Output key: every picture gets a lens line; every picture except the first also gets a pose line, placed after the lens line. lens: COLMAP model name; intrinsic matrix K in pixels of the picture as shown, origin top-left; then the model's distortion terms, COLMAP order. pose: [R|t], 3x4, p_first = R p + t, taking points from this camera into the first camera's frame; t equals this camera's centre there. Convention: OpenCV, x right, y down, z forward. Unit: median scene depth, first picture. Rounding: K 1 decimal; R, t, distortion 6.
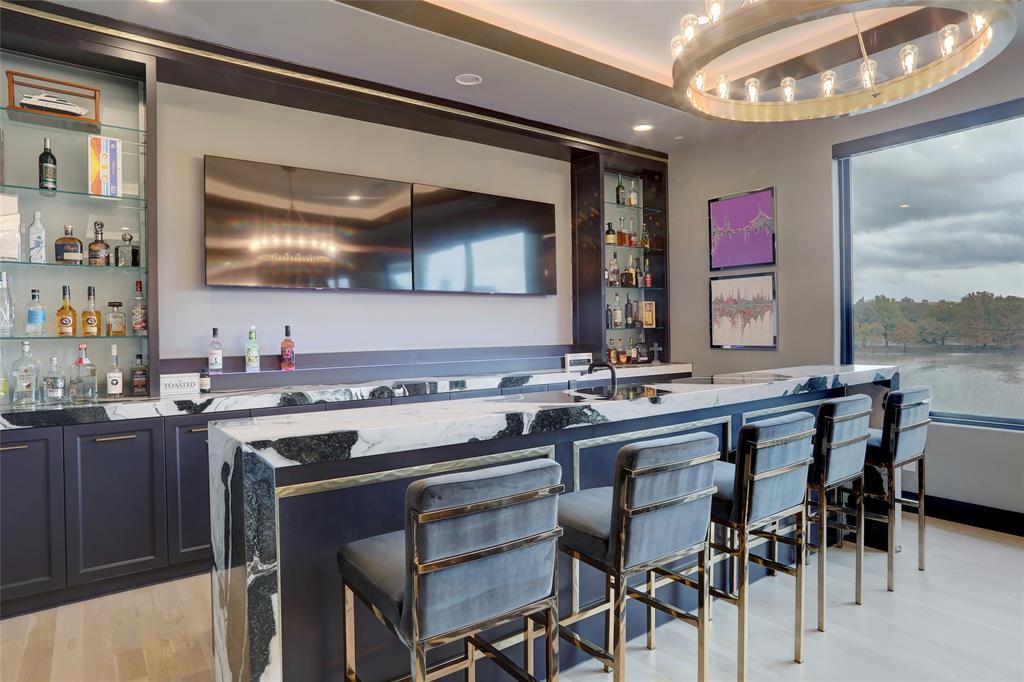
lens RADIAL K [[603.8, 0, 507.3], [0, 603.8, 335.5], [0, 0, 1]] dist [-0.060588, 0.052855]
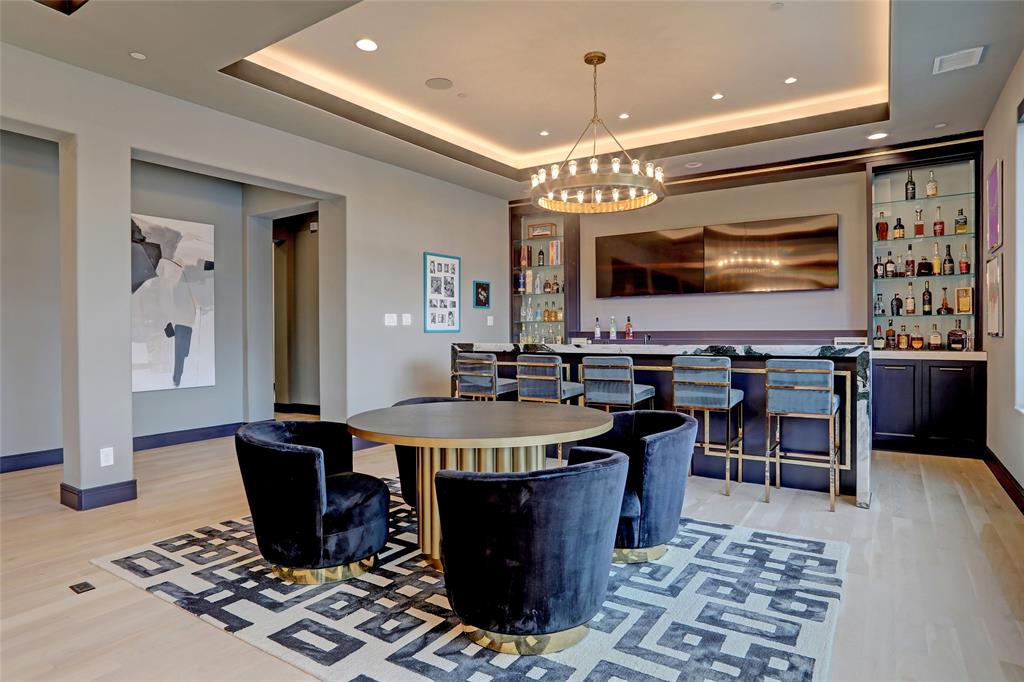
lens RADIAL K [[575.1, 0, 512.0], [0, 575.1, 341.0], [0, 0, 1]] dist [-0.064162, 0.043211]
pose [[0.359538, 0.025984, -0.932769, 1.447463], [-0.008555, 0.999662, 0.024550, 0.024506], [0.933091, -0.000846, 0.359639, -0.028075]]
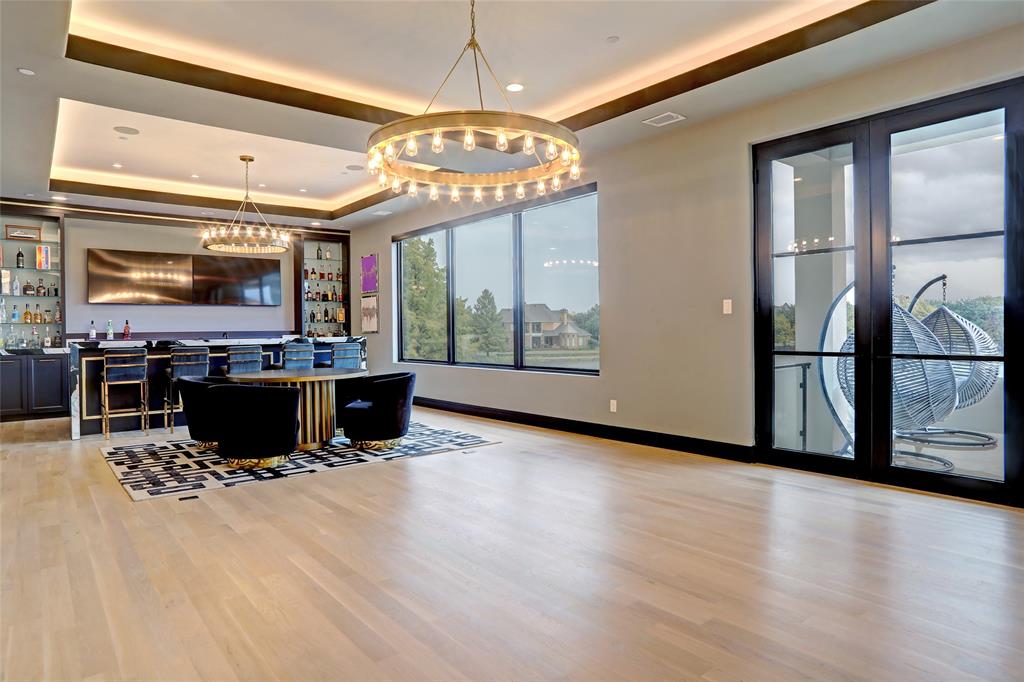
lens RADIAL K [[603.8, 0, 507.3], [0, 603.8, 335.5], [0, 0, 1]] dist [-0.060588, 0.052855]
pose [[0.998484, 0.001627, 0.055021, 1.147936], [-0.001622, 0.999999, -0.000145, 0.048817], [-0.055022, 0.000055, 0.998485, -1.620738]]
